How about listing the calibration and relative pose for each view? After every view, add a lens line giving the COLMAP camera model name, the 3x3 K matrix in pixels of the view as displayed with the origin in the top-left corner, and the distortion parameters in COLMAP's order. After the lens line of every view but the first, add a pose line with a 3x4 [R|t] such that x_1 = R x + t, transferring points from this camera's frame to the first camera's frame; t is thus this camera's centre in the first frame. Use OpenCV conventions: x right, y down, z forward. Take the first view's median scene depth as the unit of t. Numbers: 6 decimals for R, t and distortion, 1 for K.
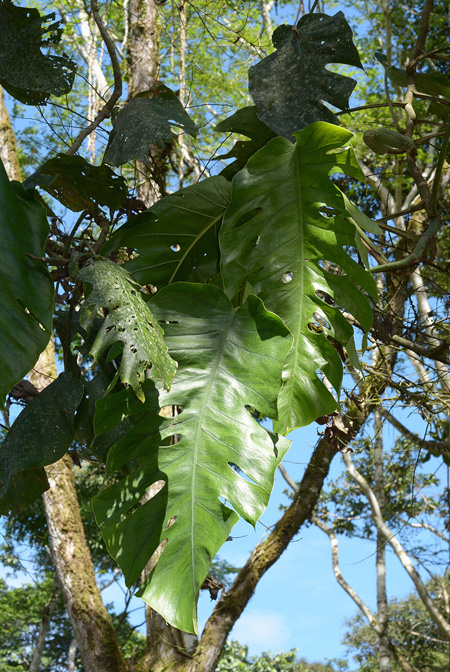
lens RADIAL K [[1617.8, 0, 223.3], [0, 1617.8, 334.8], [0, 0, 1]] dist [-0.007269, 0.000000]
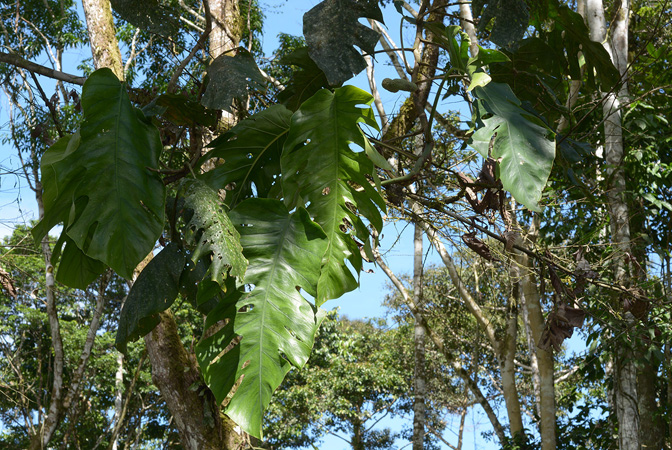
lens RADIAL K [[1617.8, 0, 337.2], [0, 1617.8, 225.8], [0, 0, 1]] dist [-0.007269, 0.000000]
pose [[0.998967, 0.017264, 0.042025, -0.011503], [-0.023324, 0.988672, 0.148272, -0.217729], [-0.038989, -0.149099, 0.988053, -0.446809]]
